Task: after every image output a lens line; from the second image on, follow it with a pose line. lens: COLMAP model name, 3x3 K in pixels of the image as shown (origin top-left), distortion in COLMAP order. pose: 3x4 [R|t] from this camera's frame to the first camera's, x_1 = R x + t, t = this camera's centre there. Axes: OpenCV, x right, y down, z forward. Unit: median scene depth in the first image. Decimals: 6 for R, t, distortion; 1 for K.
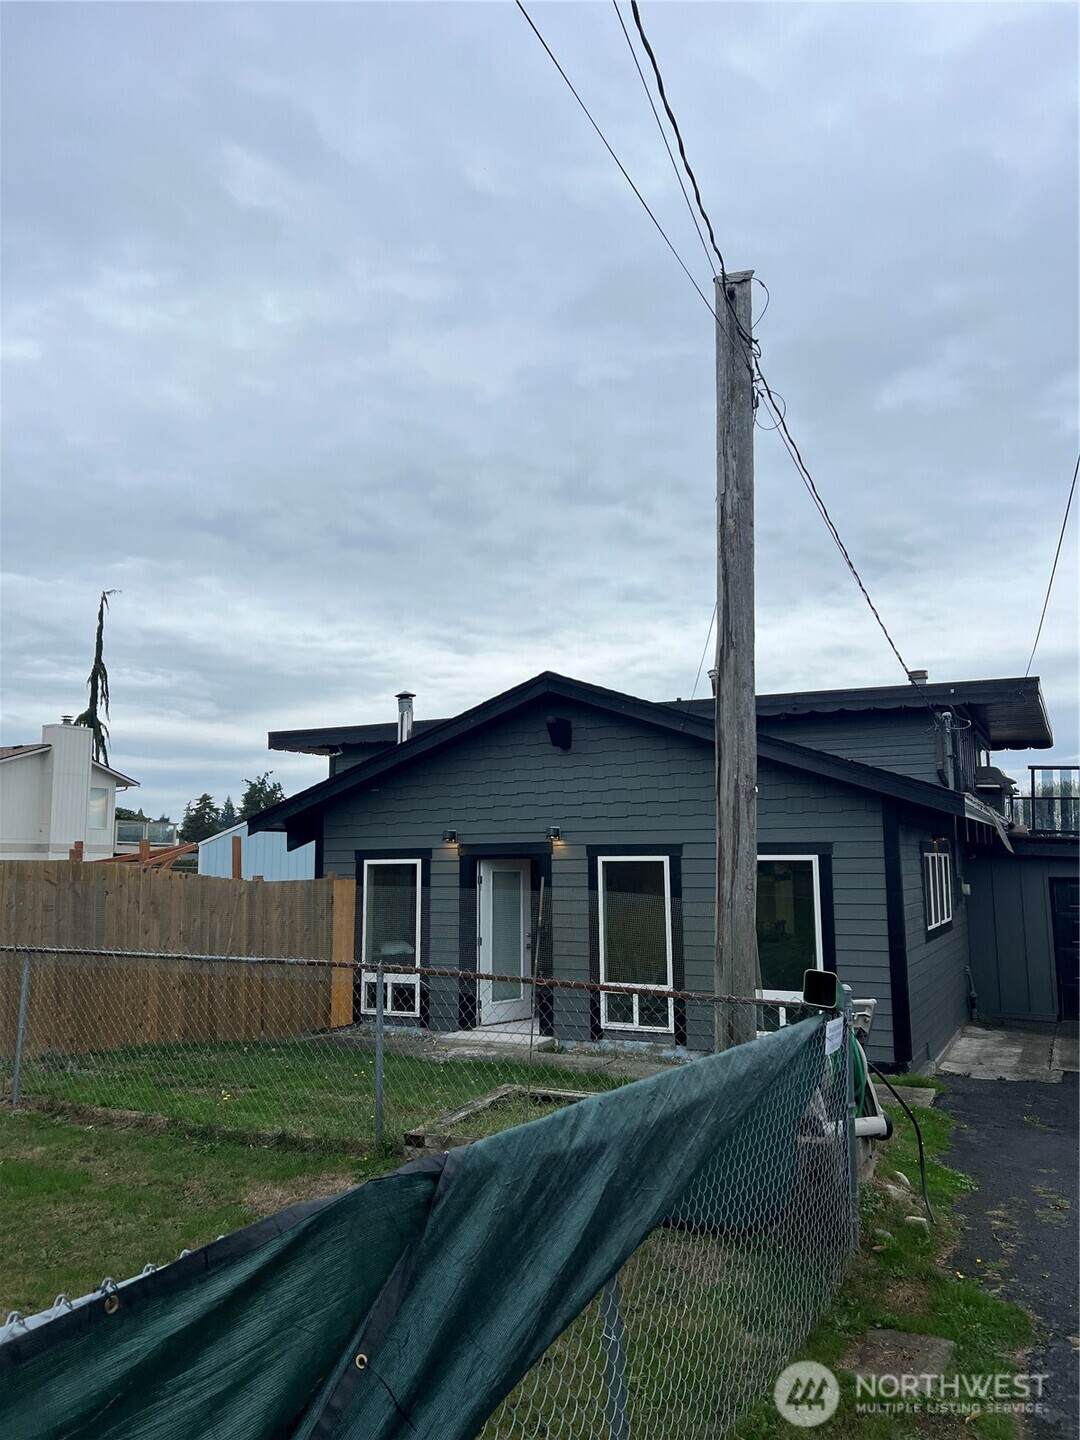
lens RADIAL K [[1076.3, 0, 535.3], [0, 1076.3, 716.1], [0, 0, 1]] dist [0.049587, -0.053928]
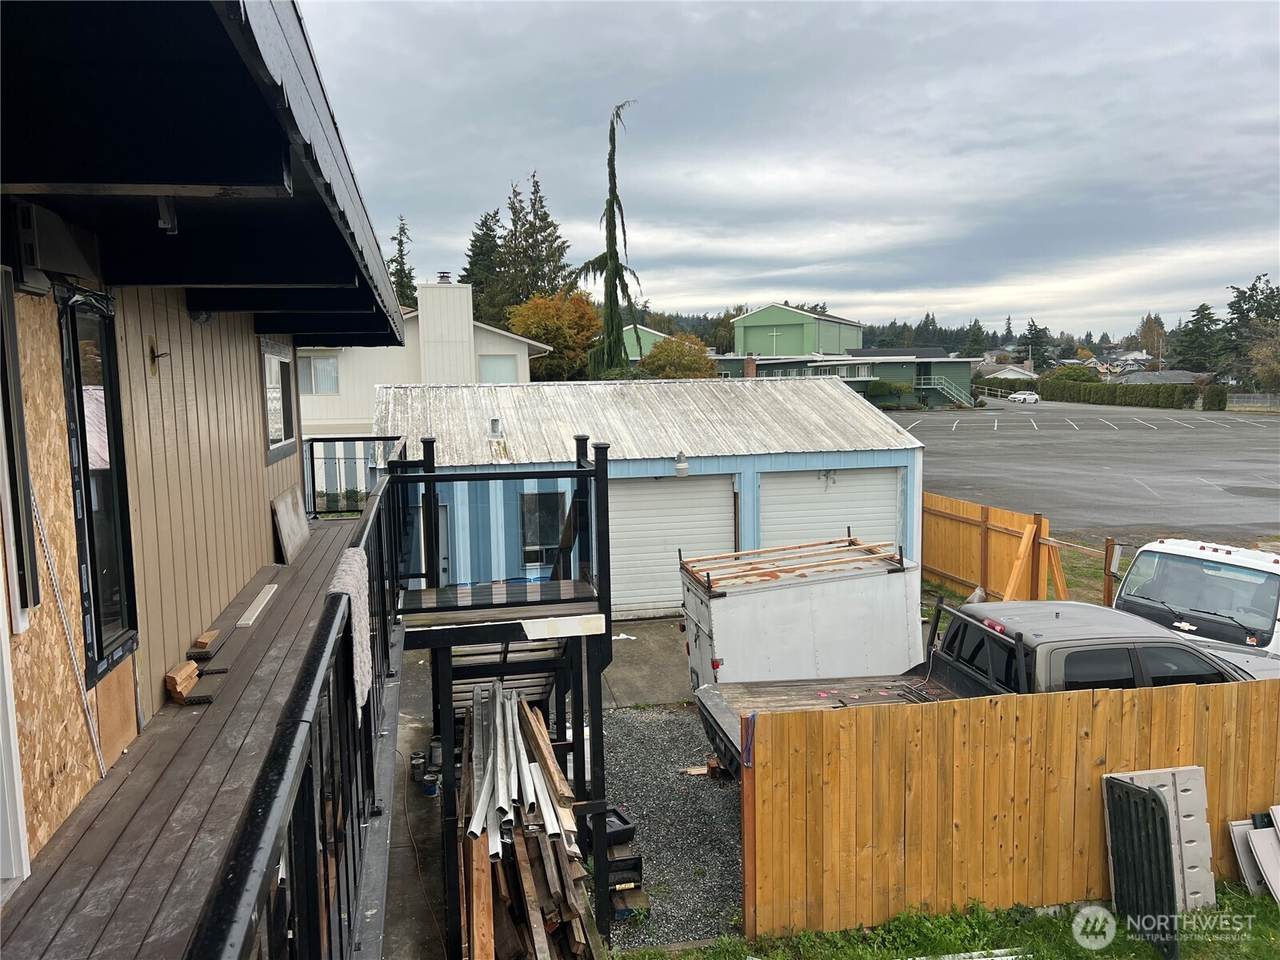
lens RADIAL K [[956.7, 0, 638.5], [0, 956.7, 487.9], [0, 0, 1]] dist [0.049587, -0.053928]
pose [[0.634325, 0.077763, -0.769146, 0.734965], [0.118503, 0.973388, 0.196144, 0.101126], [0.763930, -0.215565, 0.608229, 1.758631]]
